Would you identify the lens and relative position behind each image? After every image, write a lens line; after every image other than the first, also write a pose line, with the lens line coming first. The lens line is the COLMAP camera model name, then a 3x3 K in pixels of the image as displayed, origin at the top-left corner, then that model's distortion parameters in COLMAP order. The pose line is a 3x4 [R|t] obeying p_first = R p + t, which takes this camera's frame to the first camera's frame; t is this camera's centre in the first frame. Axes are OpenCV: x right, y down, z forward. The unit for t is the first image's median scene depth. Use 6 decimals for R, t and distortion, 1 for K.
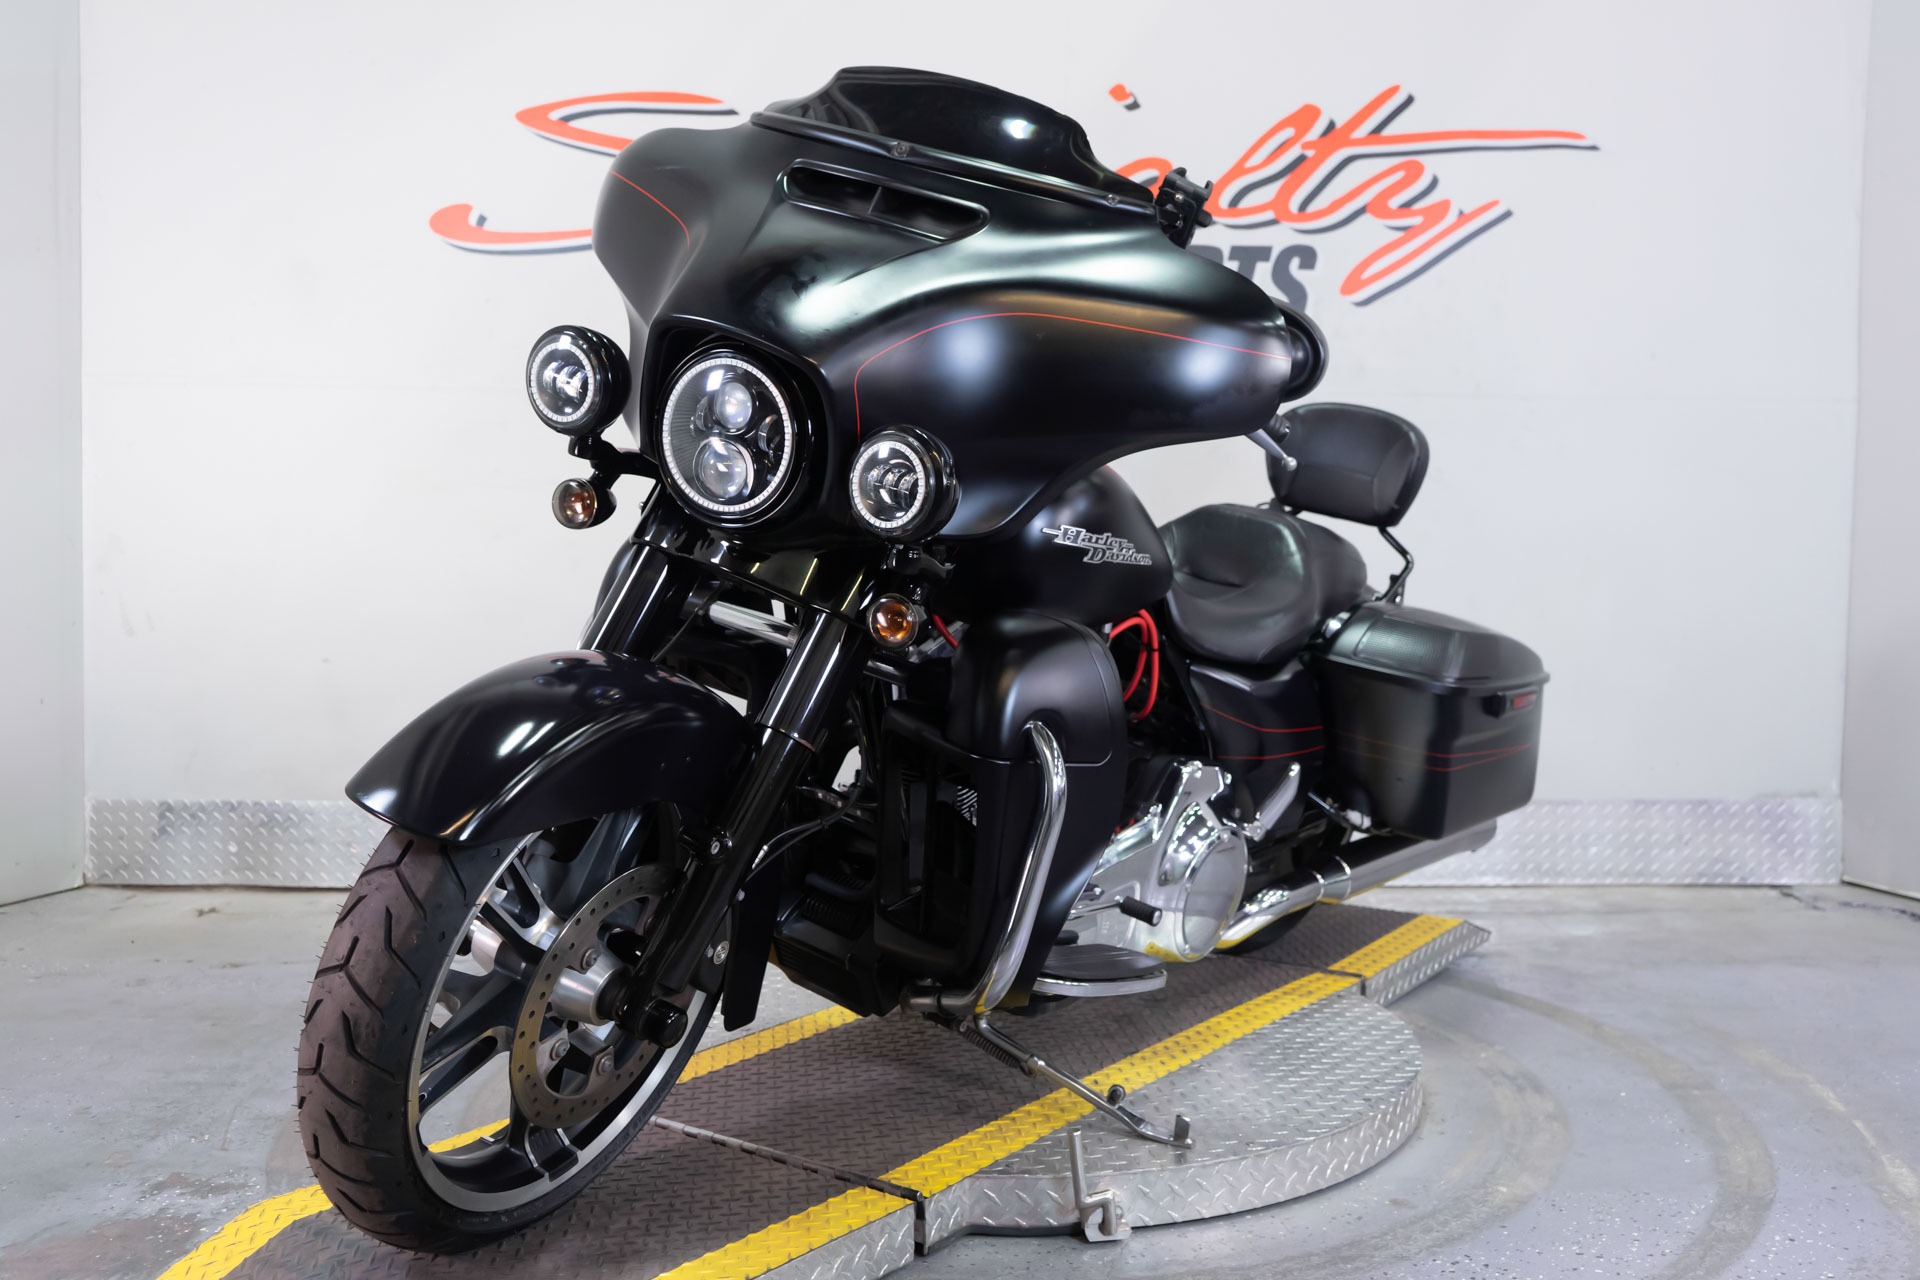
lens RADIAL K [[1809.8, 0, 959.8], [0, 1809.8, 649.8], [0, 0, 1]] dist [0.000085, 0.000000]
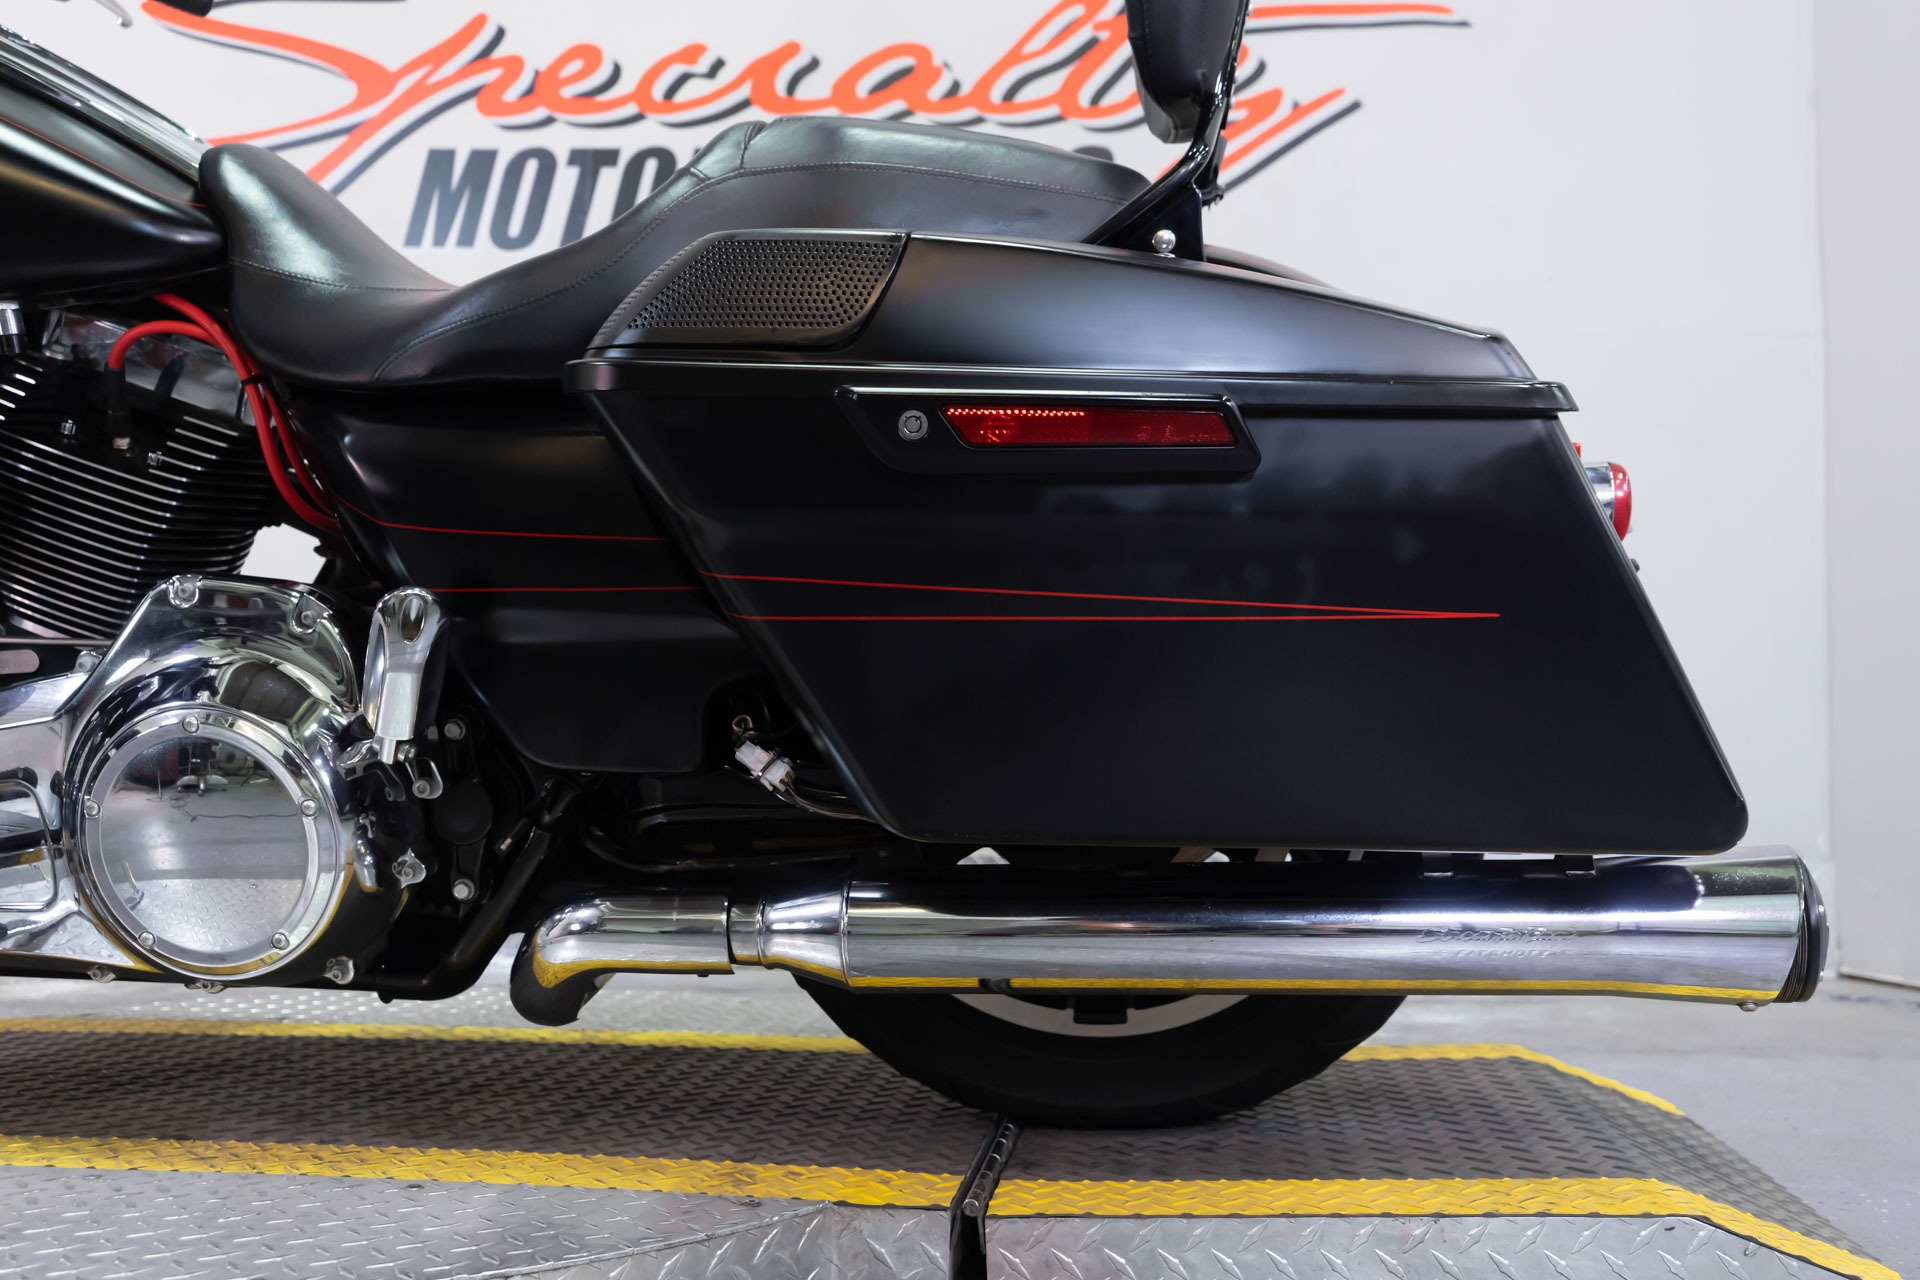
lens RADIAL K [[1679.5, 0, 954.1], [0, 1679.5, 639.2], [0, 0, 1]] dist [-0.014946, 0.003107]
pose [[0.998232, 0.005478, -0.059193, 0.172880], [-0.013313, 0.991052, -0.132808, 0.089358], [0.057936, 0.133361, 0.989373, 0.298993]]
